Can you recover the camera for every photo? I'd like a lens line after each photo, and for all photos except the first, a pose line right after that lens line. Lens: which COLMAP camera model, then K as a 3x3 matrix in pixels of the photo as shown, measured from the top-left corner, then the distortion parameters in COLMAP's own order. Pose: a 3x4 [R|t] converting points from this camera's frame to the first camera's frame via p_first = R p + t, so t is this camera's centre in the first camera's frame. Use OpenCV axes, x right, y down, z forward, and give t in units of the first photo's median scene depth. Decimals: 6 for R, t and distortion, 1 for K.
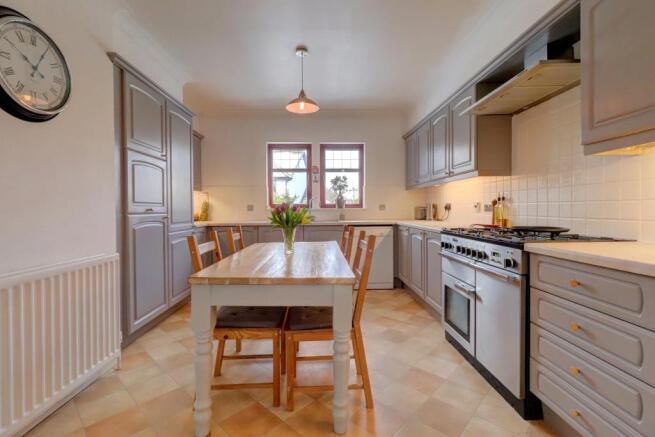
lens RADIAL K [[301.0, 0, 330.3], [0, 301.0, 216.1], [0, 0, 1]] dist [0.003333, -0.000176]
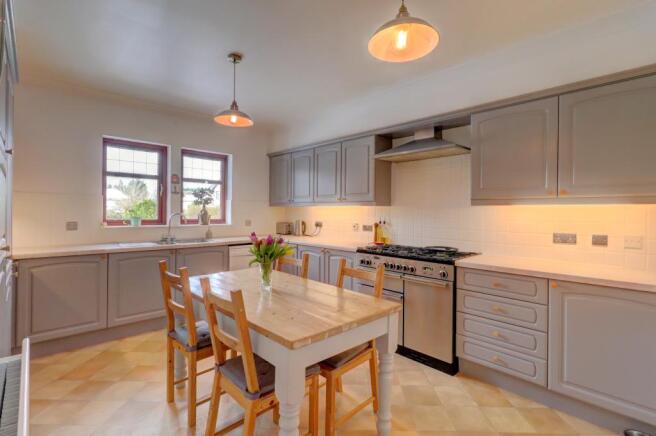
lens RADIAL K [[301.5, 0, 329.5], [0, 301.5, 214.9], [0, 0, 1]] dist [0.003333, -0.000176]
pose [[0.739137, 0.008714, 0.673499, -0.340484], [0.000135, 0.999914, -0.013085, -0.049268], [-0.673555, 0.009763, 0.739073, 0.109771]]
